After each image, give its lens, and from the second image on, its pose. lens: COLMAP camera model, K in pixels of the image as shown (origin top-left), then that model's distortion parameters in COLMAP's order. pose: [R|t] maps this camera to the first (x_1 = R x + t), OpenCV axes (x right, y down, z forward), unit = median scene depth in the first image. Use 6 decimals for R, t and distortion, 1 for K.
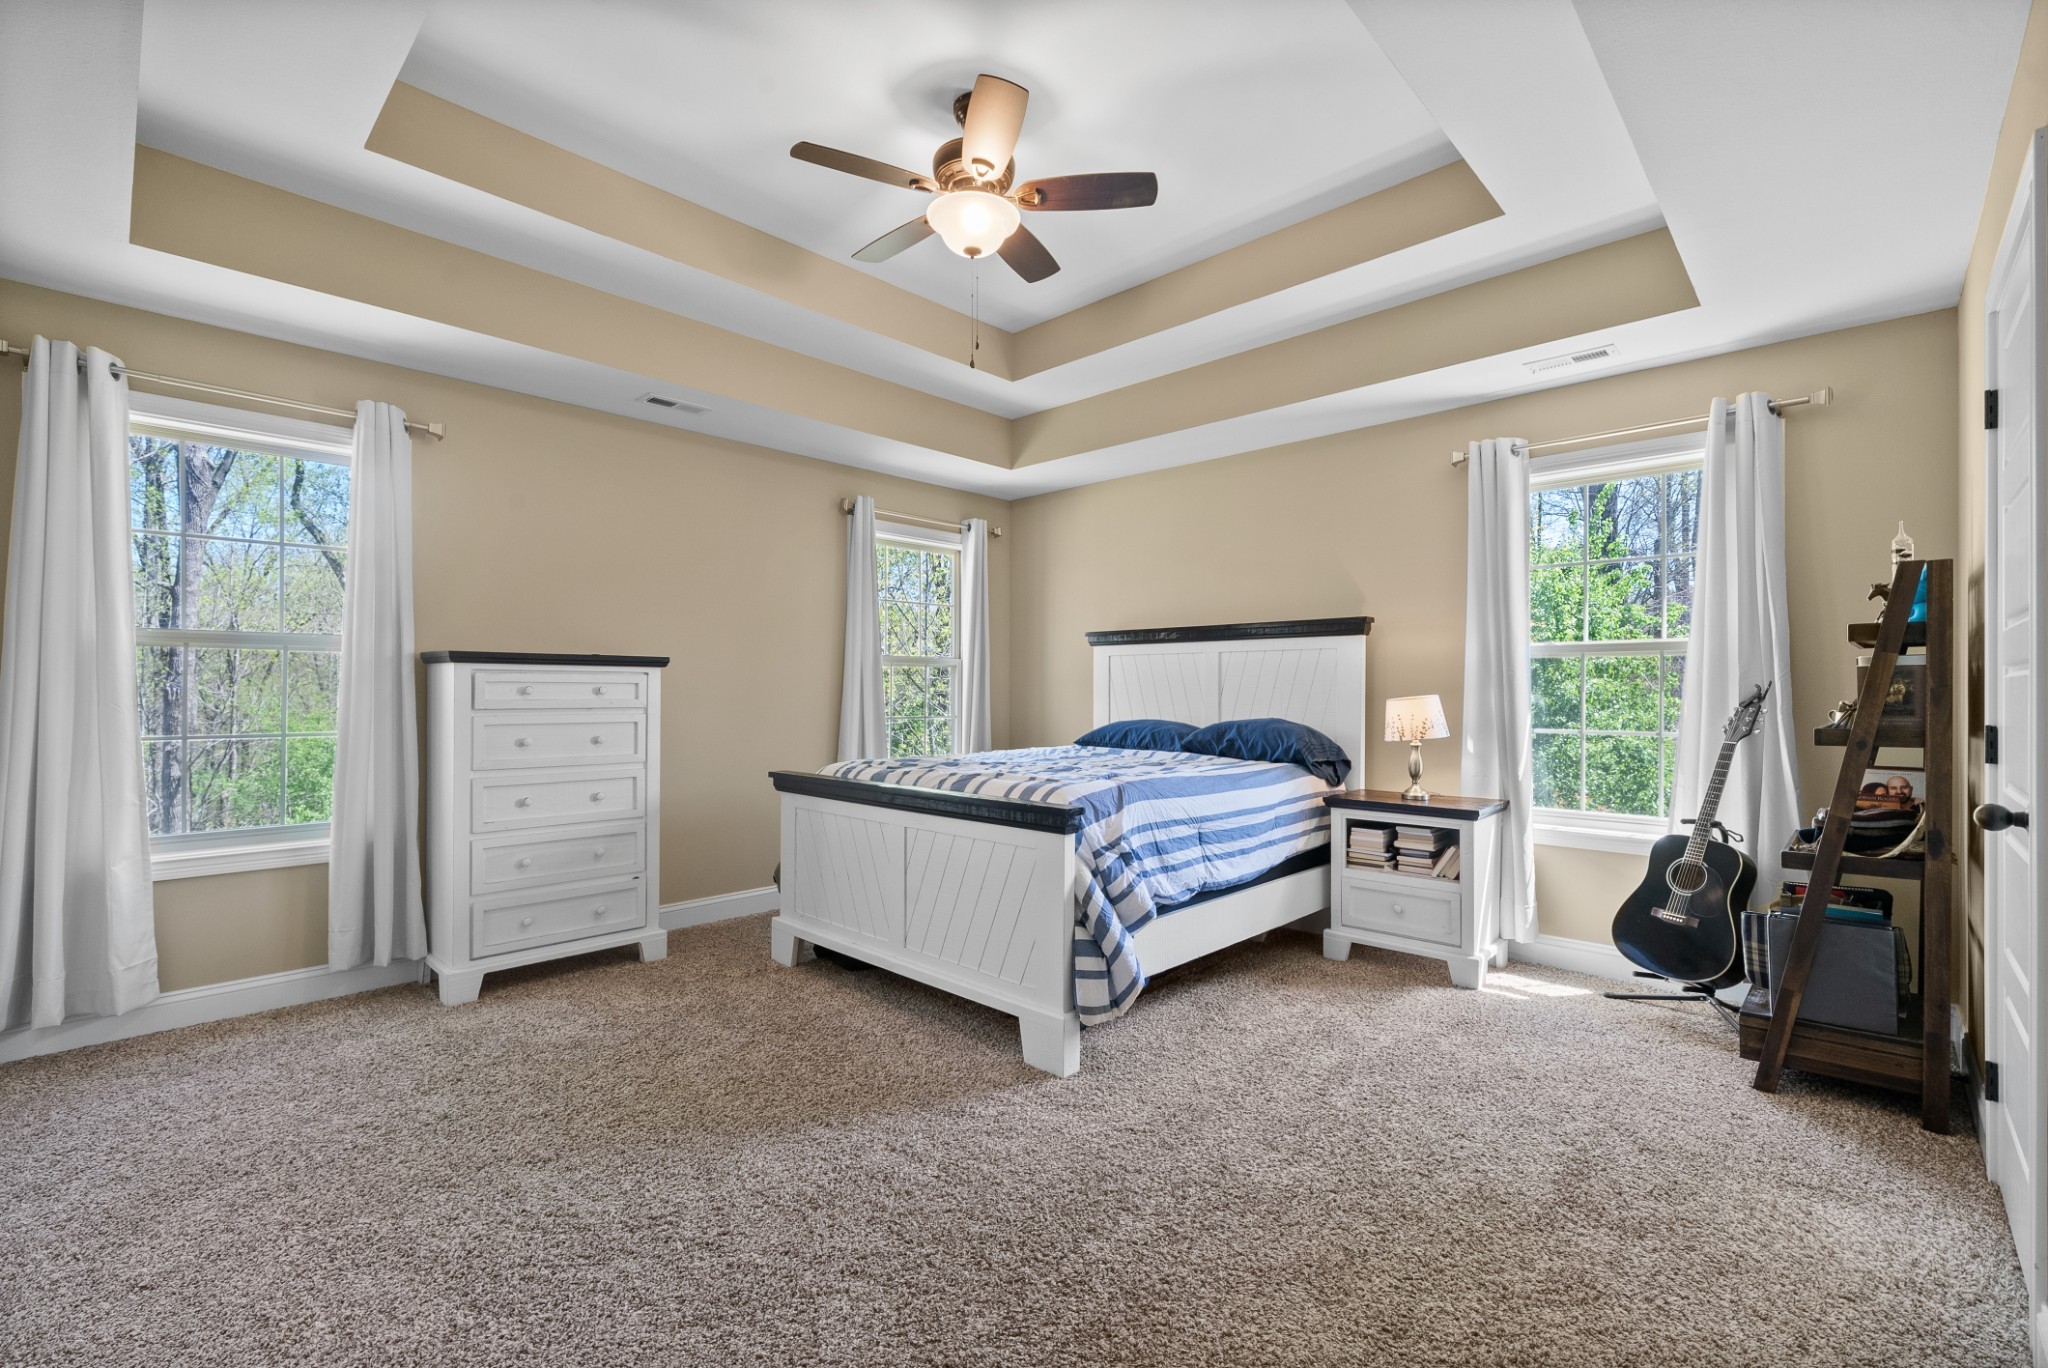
lens RADIAL K [[855.8, 0, 1029.6], [0, 855.8, 685.7], [0, 0, 1]] dist [0.003606, -0.000496]
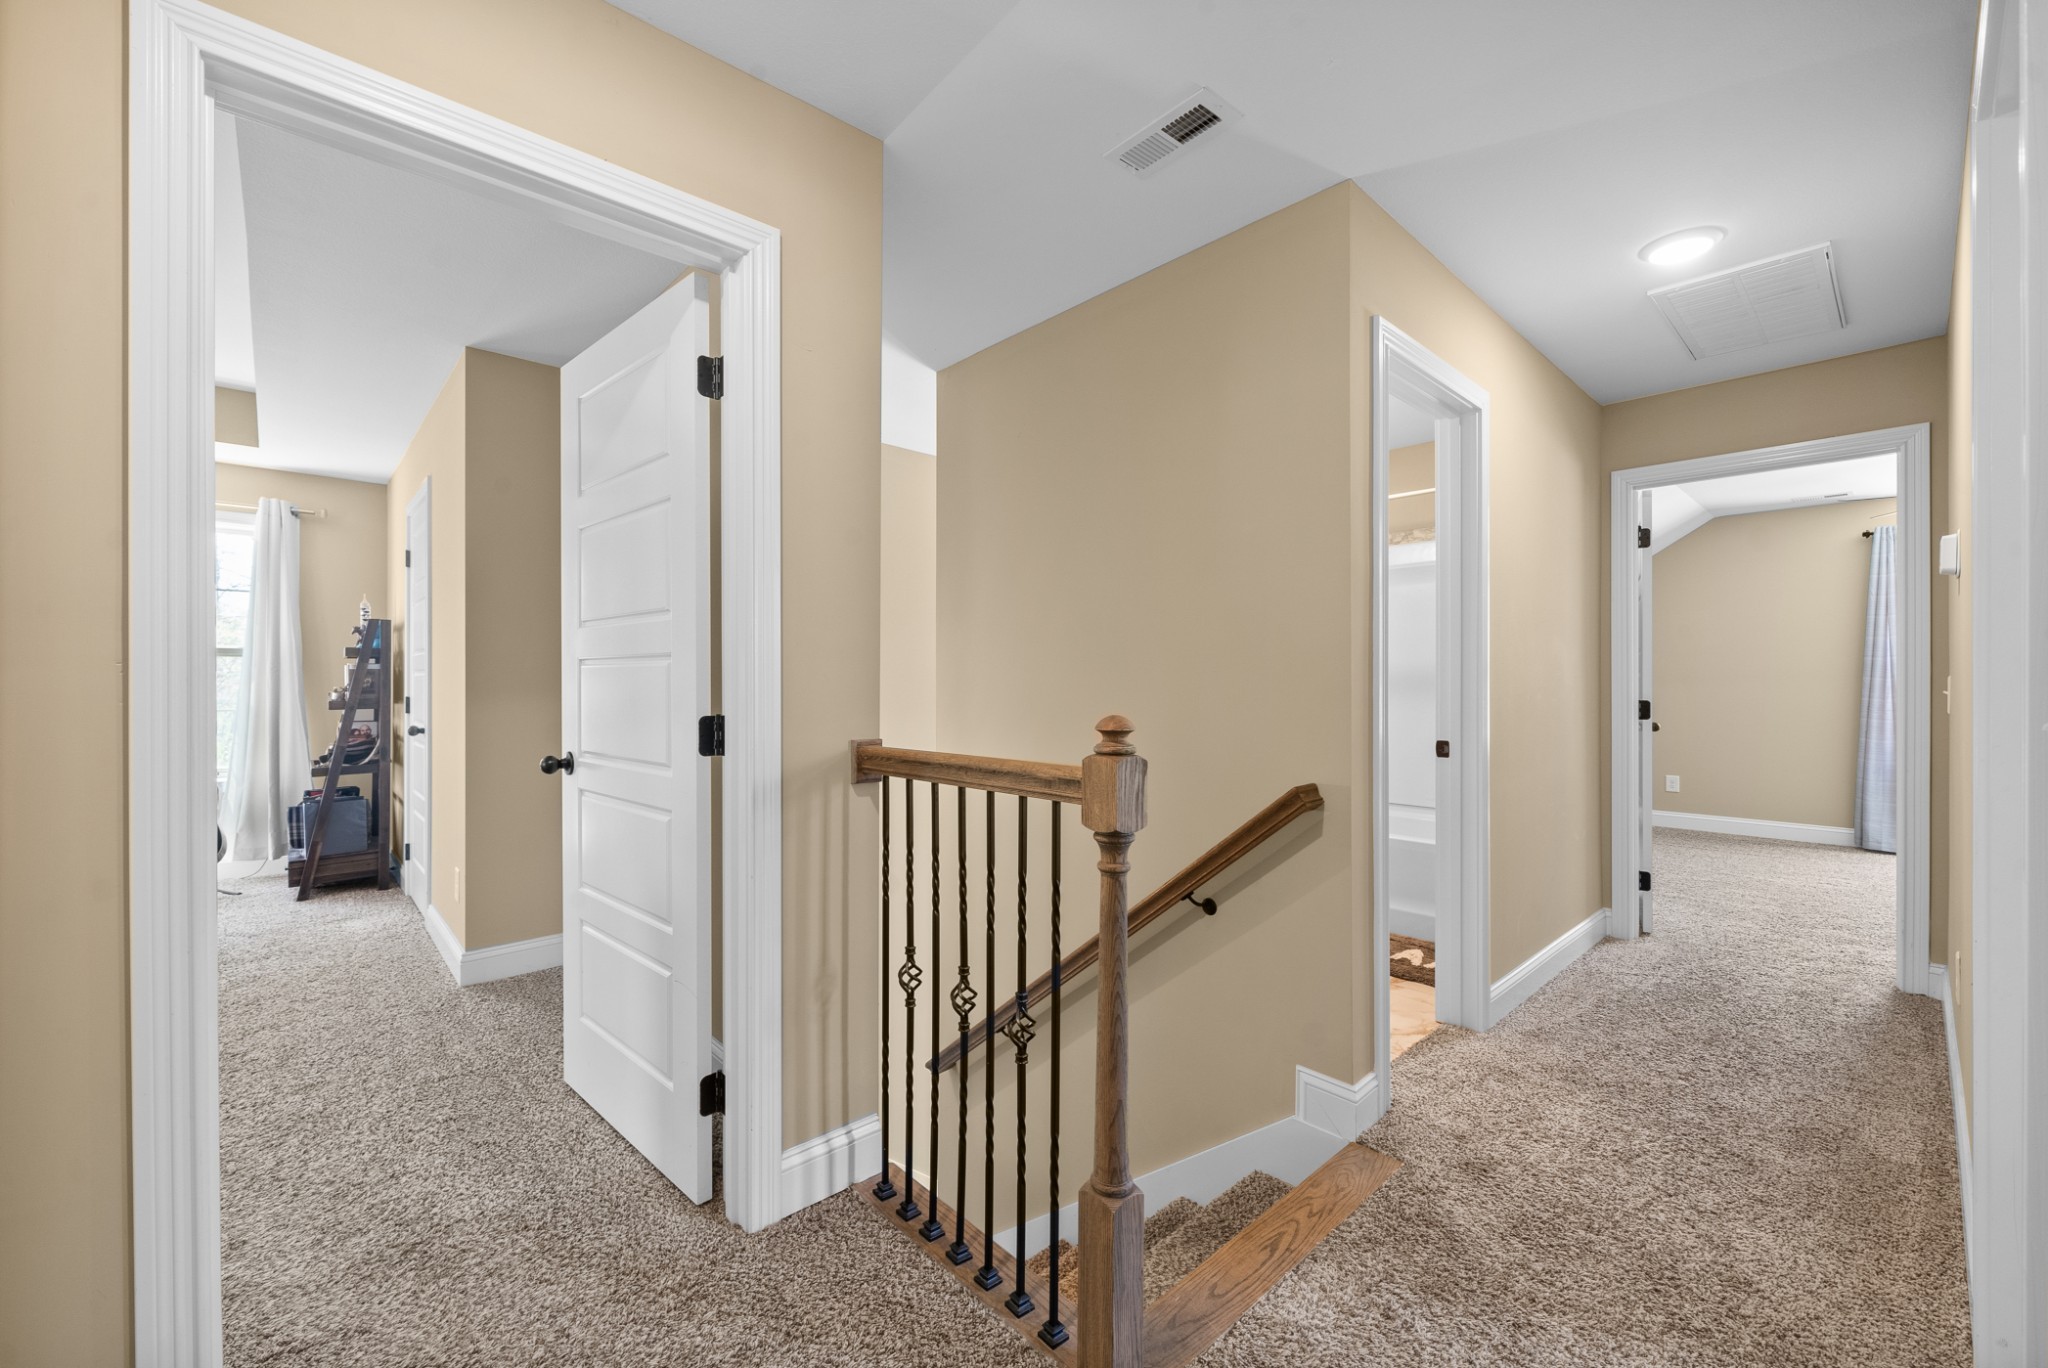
lens RADIAL K [[855.8, 0, 1033.5], [0, 855.8, 681.4], [0, 0, 1]] dist [0.003606, -0.000496]
pose [[0.060748, -0.005311, 0.998139, -0.904389], [-0.005890, 0.999967, 0.005680, -0.014240], [-0.998136, -0.006224, 0.060715, -0.685929]]
